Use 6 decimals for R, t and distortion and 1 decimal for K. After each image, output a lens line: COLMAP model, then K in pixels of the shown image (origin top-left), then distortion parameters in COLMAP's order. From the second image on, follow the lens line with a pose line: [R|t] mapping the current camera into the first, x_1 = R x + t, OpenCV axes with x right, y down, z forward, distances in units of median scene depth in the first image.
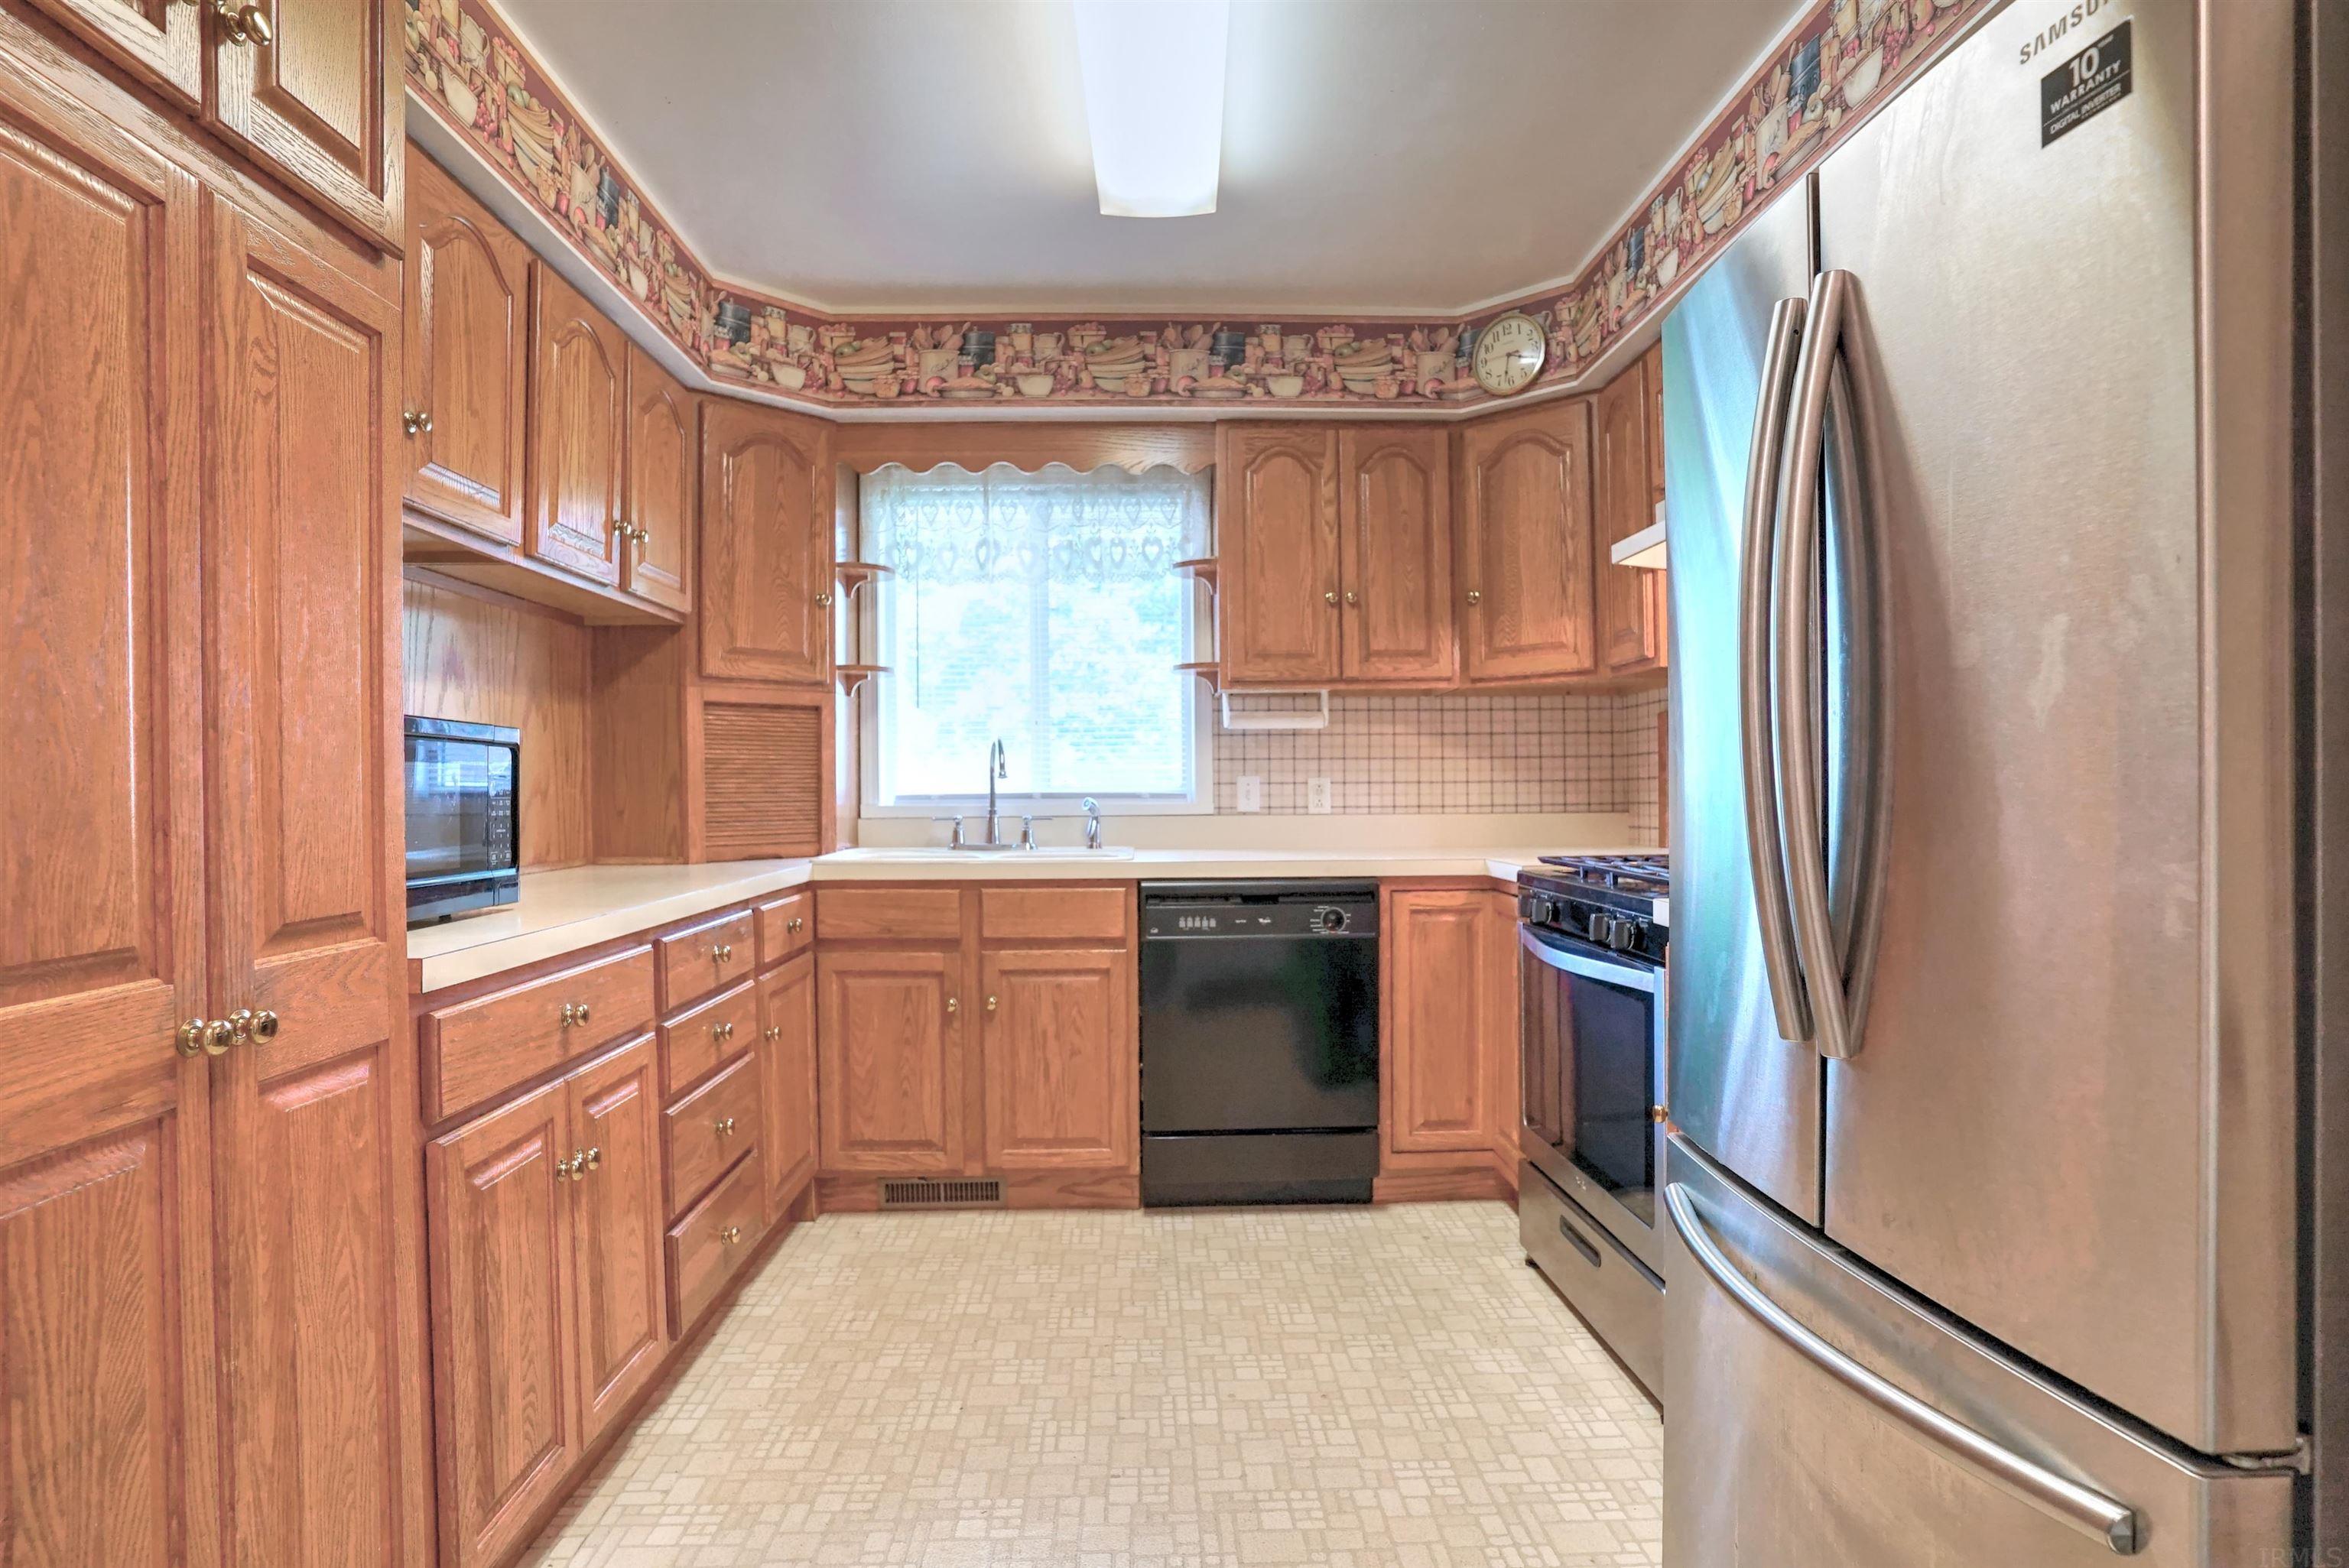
lens RADIAL K [[1200.0, 0, 1174.5], [0, 1200.0, 784.0], [0, 0, 1]] dist [-0.077507, 0.039536]
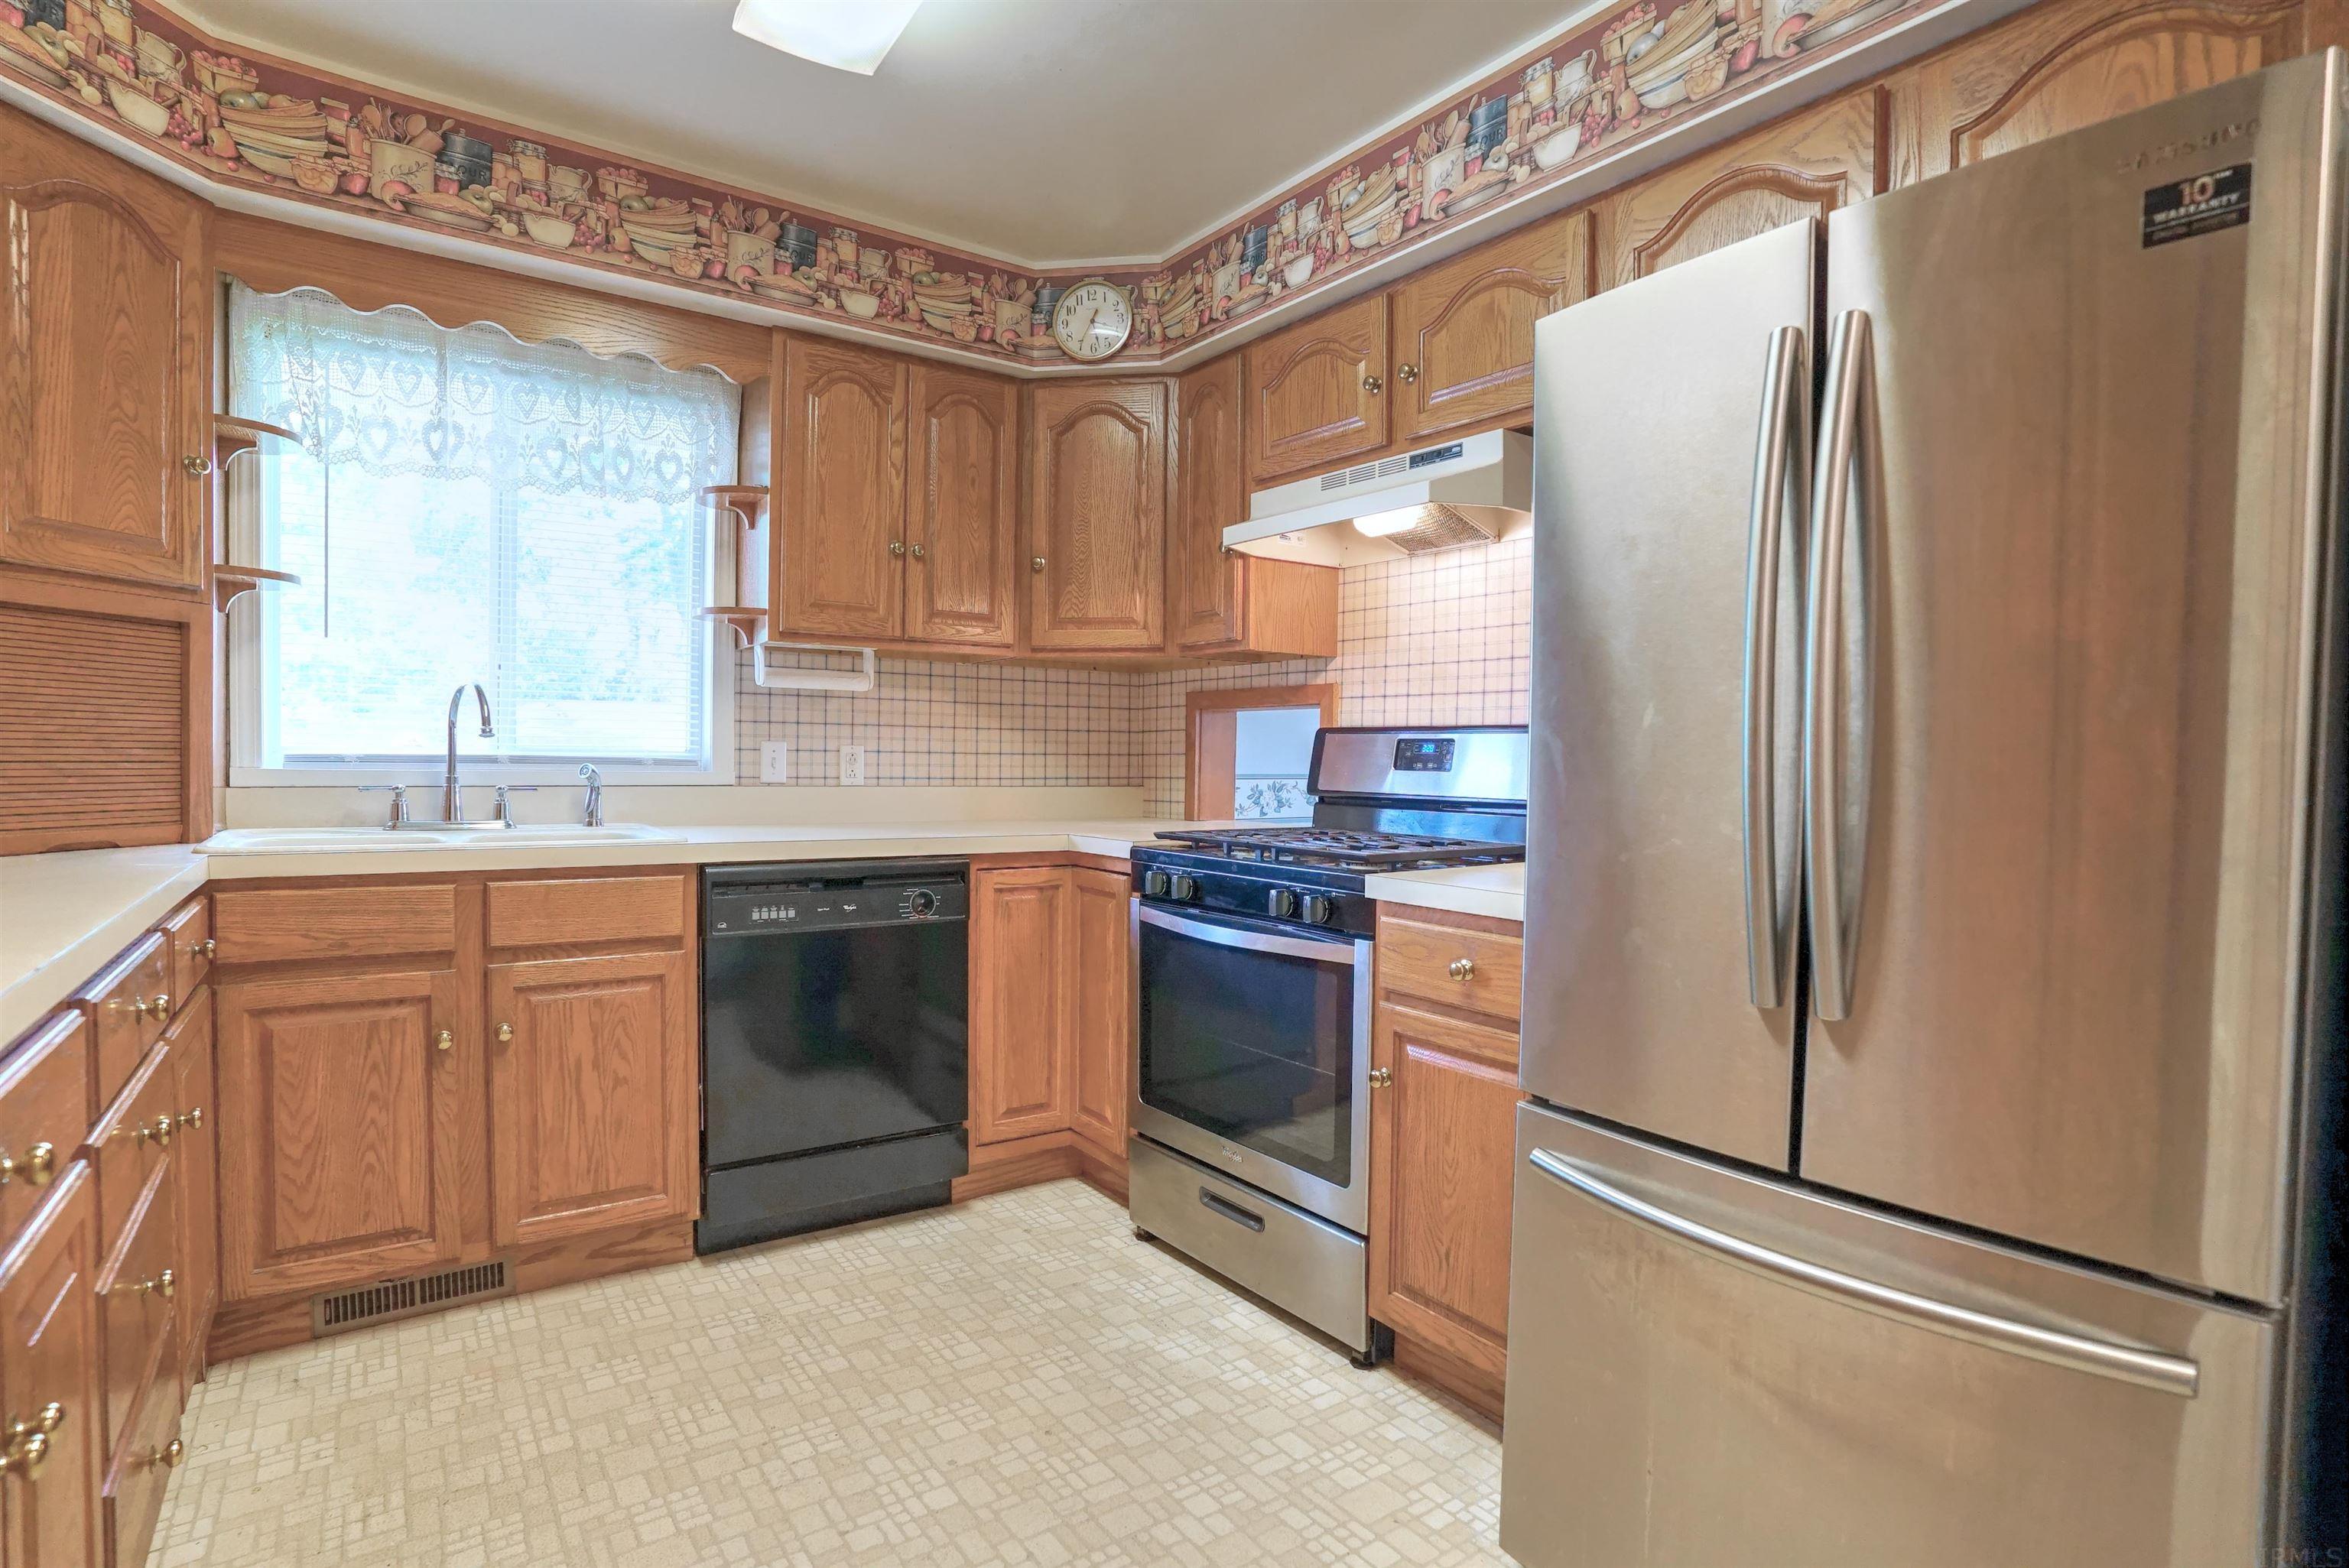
lens RADIAL K [[1166.6, 0, 1174.5], [0, 1166.6, 784.0], [0, 0, 1]] dist [-0.079571, 0.040508]
pose [[0.829864, 0.008594, 0.557900, -0.201569], [-0.024199, 0.999495, 0.020598, 0.000130], [-0.557441, -0.030594, 0.829653, 0.163193]]
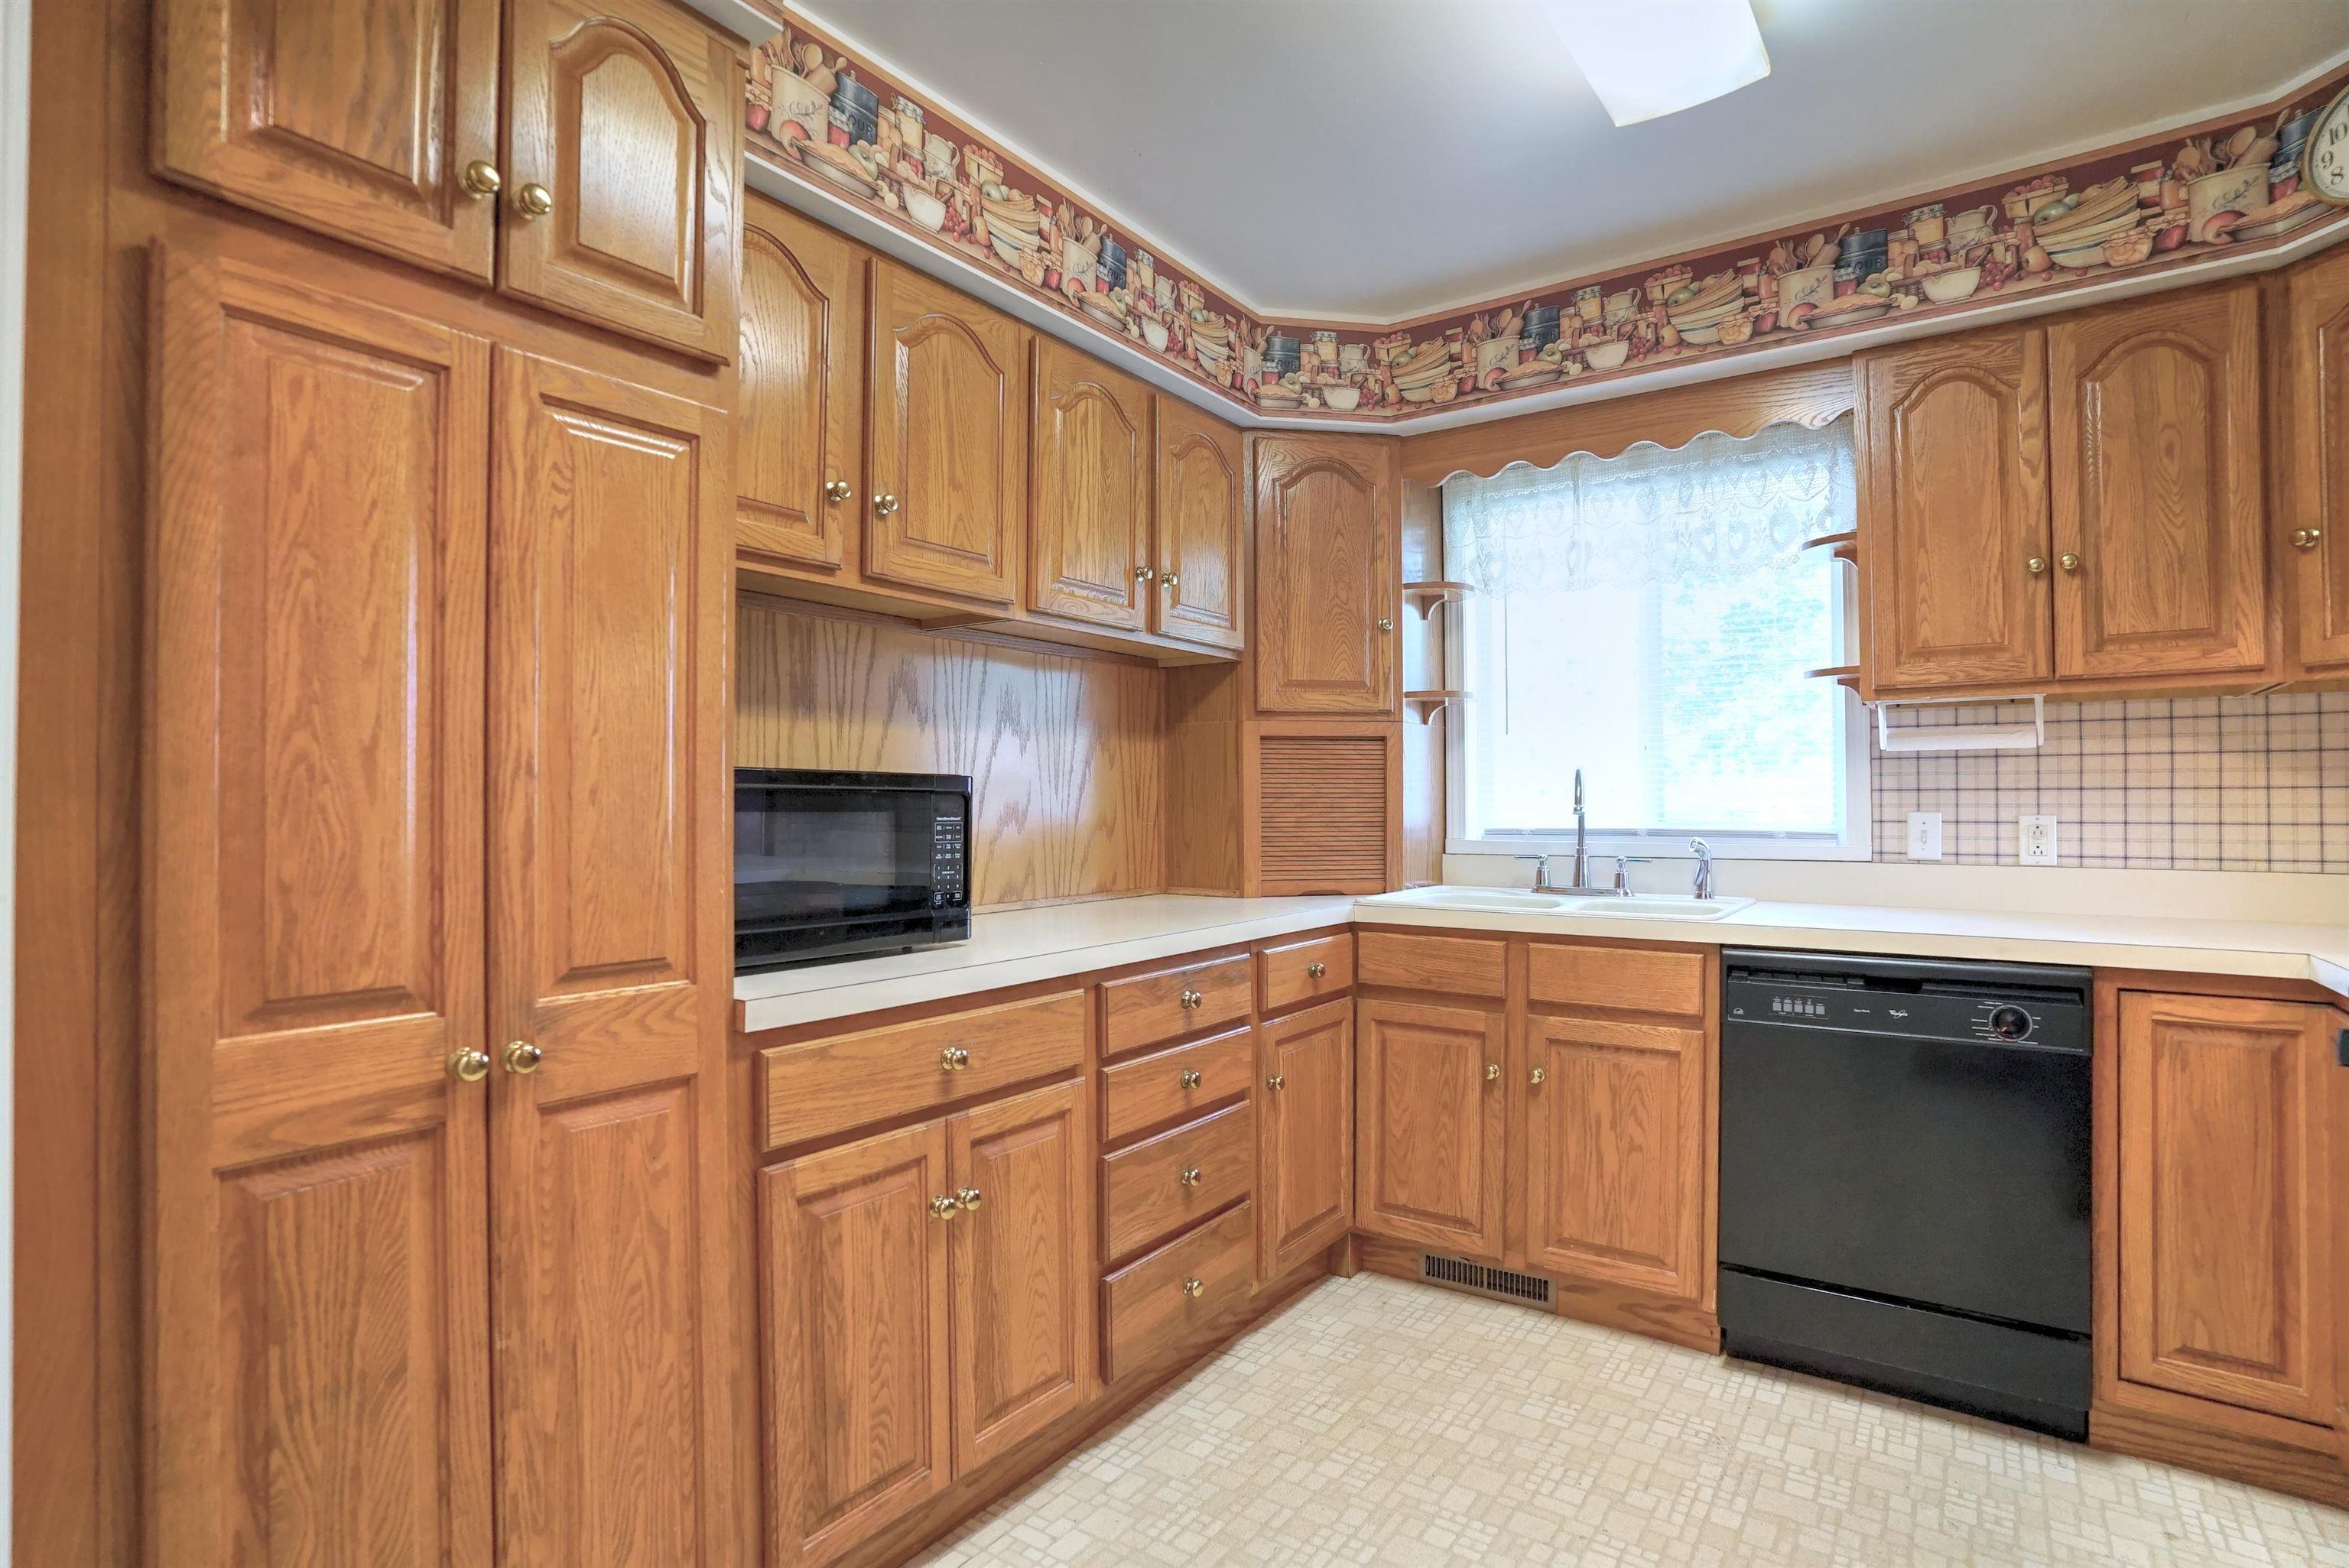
lens RADIAL K [[1166.6, 0, 1174.5], [0, 1166.6, 784.0], [0, 0, 1]] dist [-0.079571, 0.040508]
pose [[0.795052, -0.003397, -0.606532, 0.144528], [-0.002980, 0.999950, -0.009507, -0.019294], [0.606535, 0.009366, 0.795002, 0.171134]]
